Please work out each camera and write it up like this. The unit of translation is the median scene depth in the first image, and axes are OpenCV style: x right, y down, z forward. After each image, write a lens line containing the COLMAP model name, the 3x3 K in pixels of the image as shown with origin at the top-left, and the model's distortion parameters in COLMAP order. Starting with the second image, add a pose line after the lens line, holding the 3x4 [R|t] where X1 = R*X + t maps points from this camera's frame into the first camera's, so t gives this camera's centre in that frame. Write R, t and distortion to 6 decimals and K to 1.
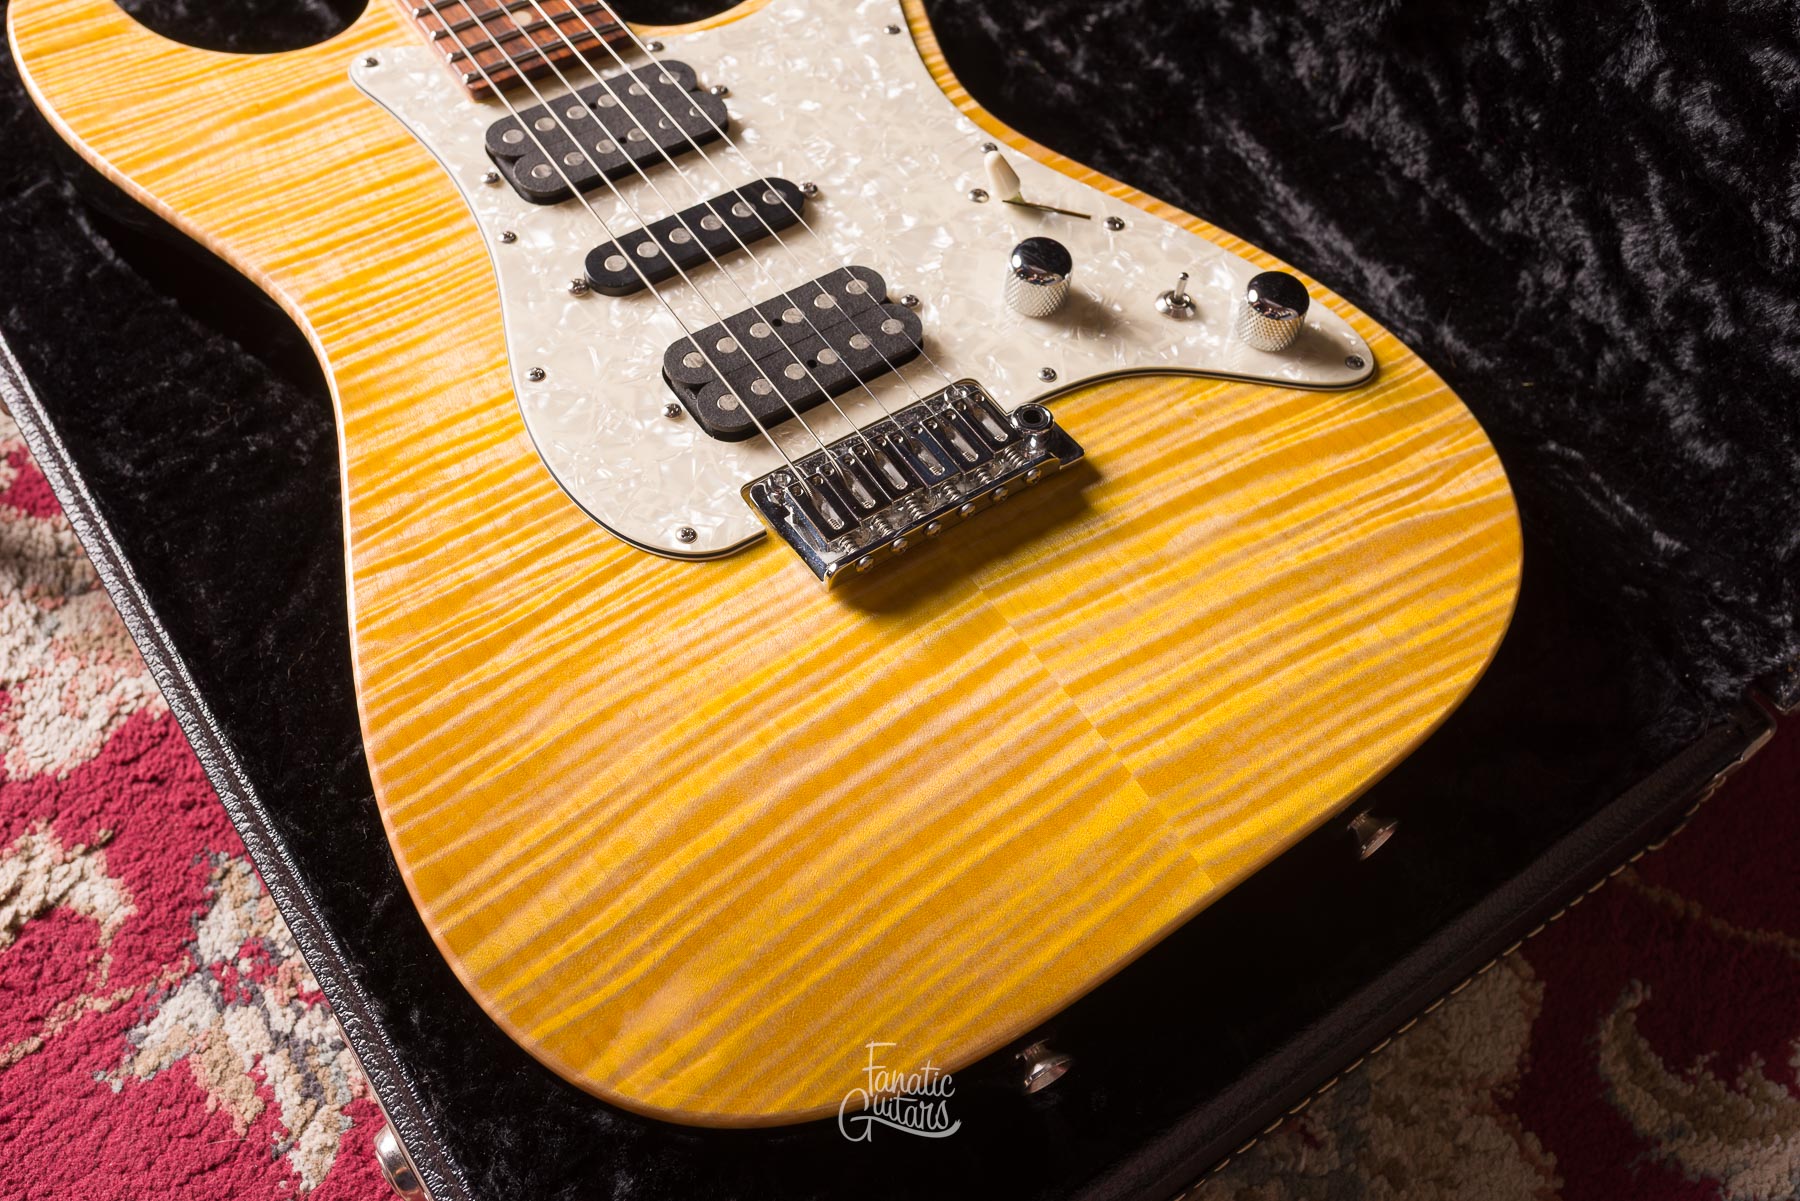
lens RADIAL K [[1756.7, 0, 902.8], [0, 1756.7, 597.6], [0, 0, 1]] dist [0.000035, -0.005646]
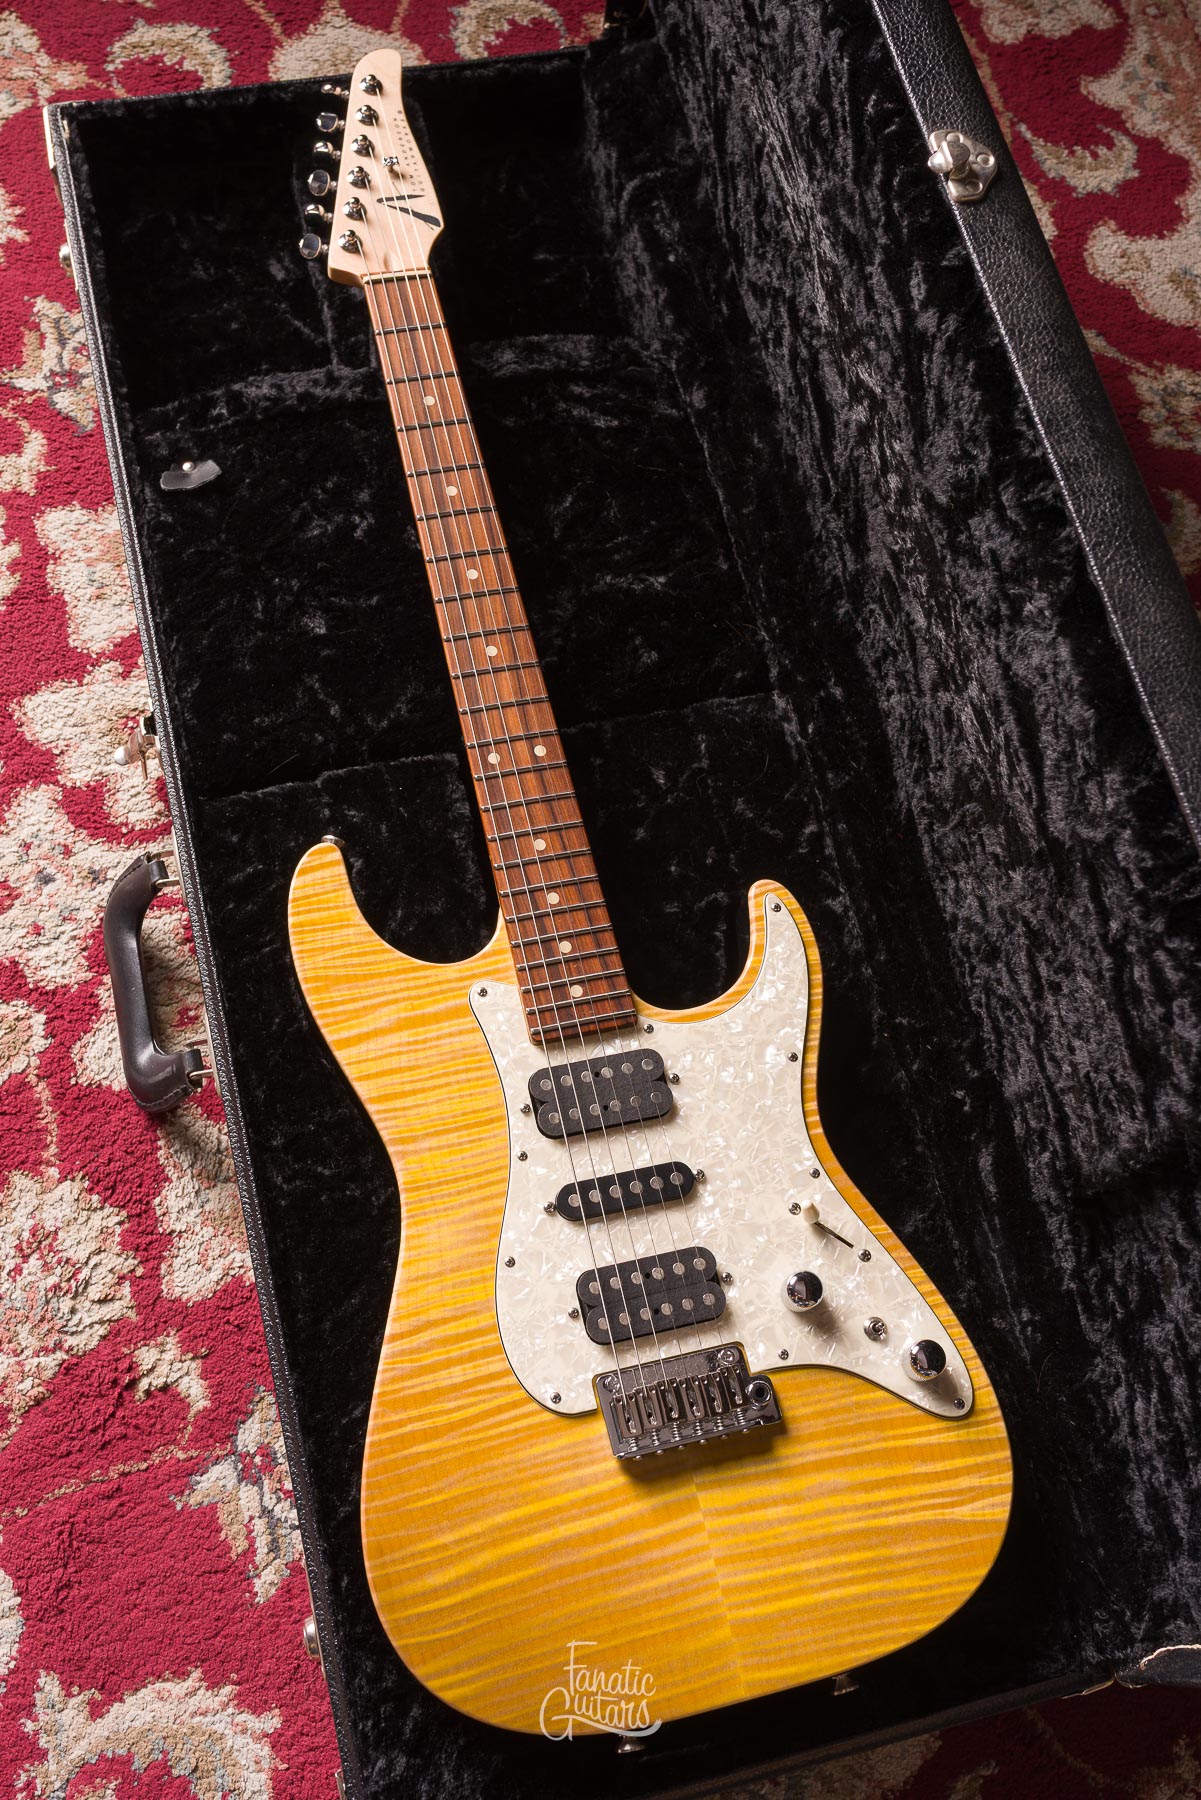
lens RADIAL K [[1865.9, 0, 587.1], [0, 1865.9, 865.0], [0, 0, 1]] dist [-0.002731, -0.007179]
pose [[0.932313, 0.349821, -0.091751, -0.094369], [-0.329670, 0.926368, 0.182097, -0.805279], [0.148696, -0.139524, 0.978991, -0.732505]]
